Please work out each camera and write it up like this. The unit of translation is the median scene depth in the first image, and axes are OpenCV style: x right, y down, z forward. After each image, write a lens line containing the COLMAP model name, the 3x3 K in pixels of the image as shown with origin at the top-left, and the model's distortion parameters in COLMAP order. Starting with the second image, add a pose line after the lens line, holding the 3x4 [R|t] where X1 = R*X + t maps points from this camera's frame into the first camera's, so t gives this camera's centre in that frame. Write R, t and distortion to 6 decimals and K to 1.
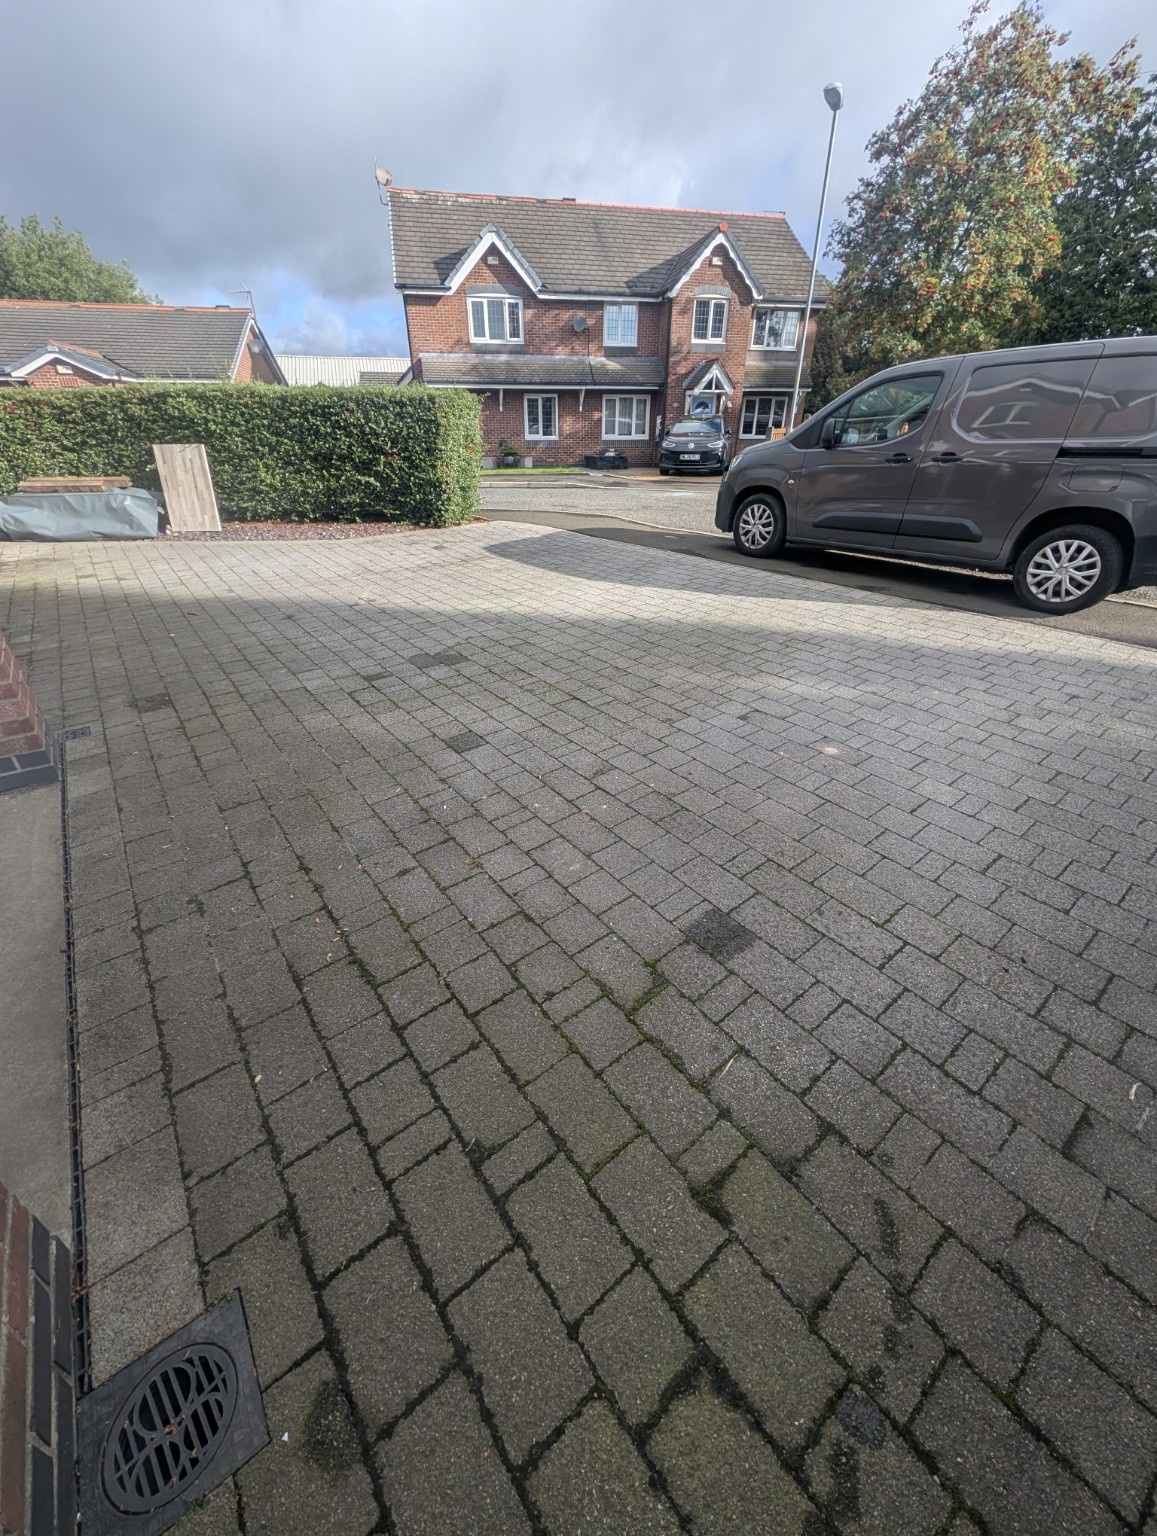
lens RADIAL K [[589.2, 0, 578.5], [0, 589.2, 768.0], [0, 0, 1]] dist [0.001308, 0.000098]
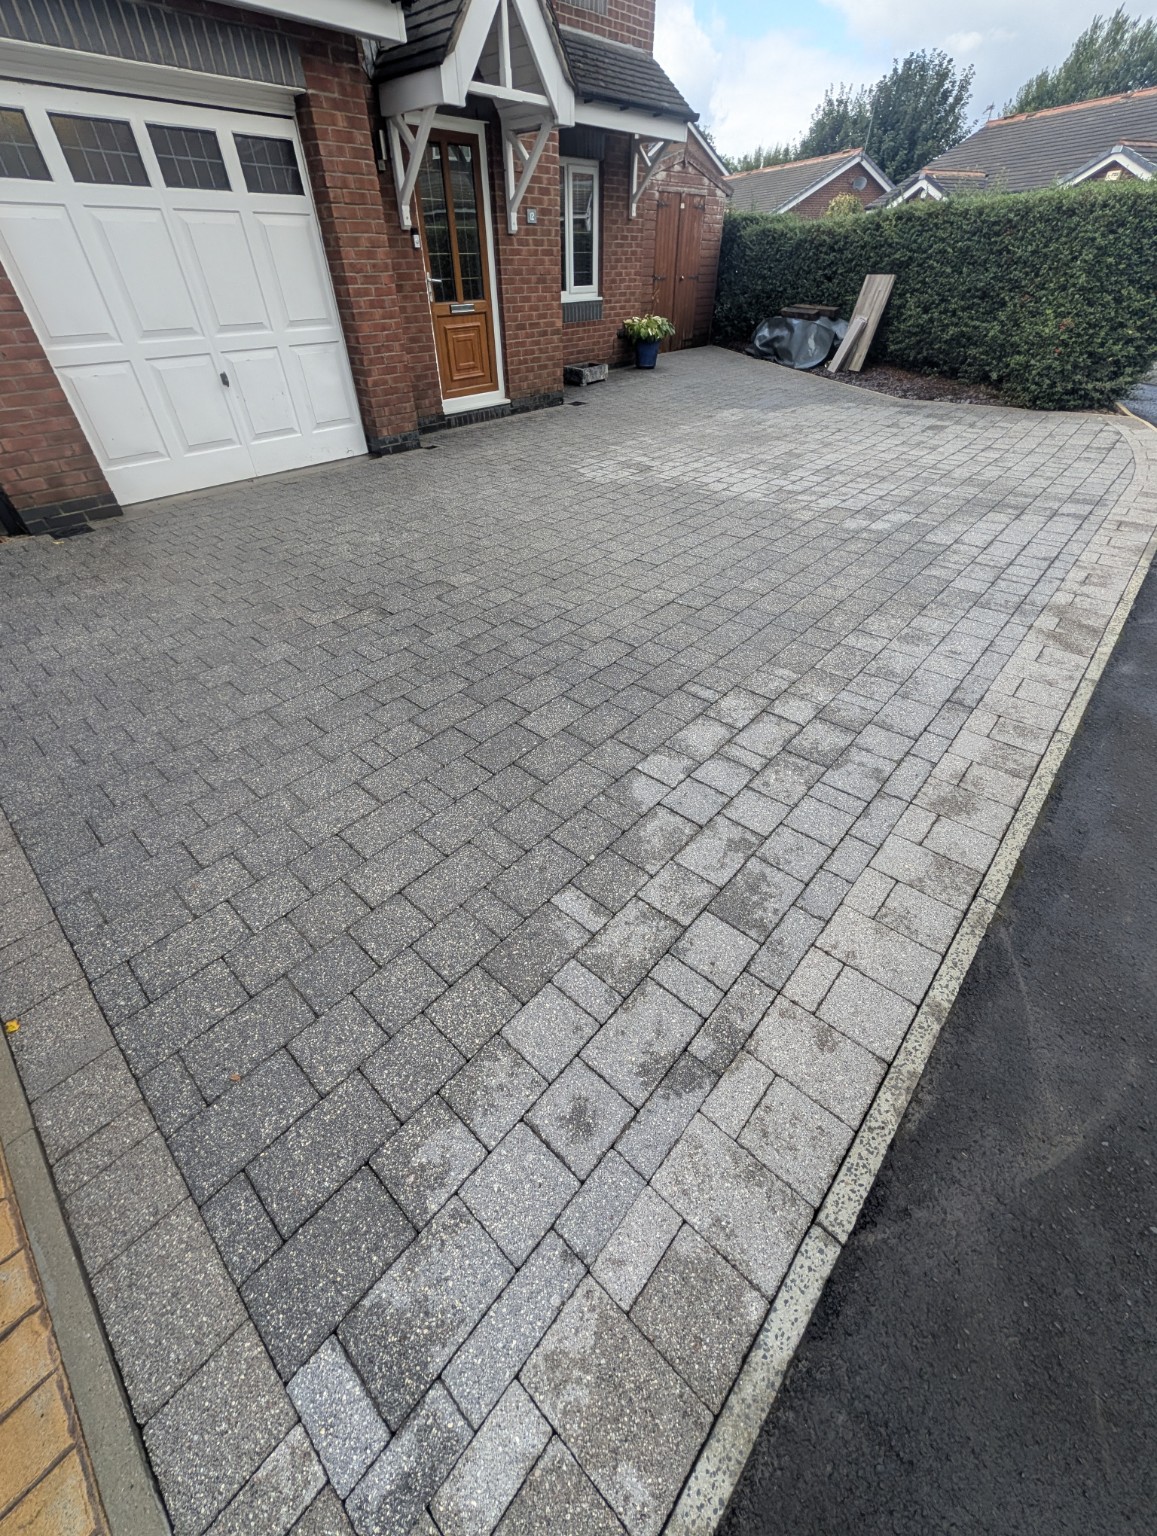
lens RADIAL K [[589.2, 0, 578.5], [0, 589.2, 768.0], [0, 0, 1]] dist [0.001308, 0.000098]
pose [[0.175827, 0.639602, -0.748327, 0.301162], [-0.478130, 0.719971, 0.503024, -0.112715], [0.860509, 0.269353, 0.432404, 0.193827]]
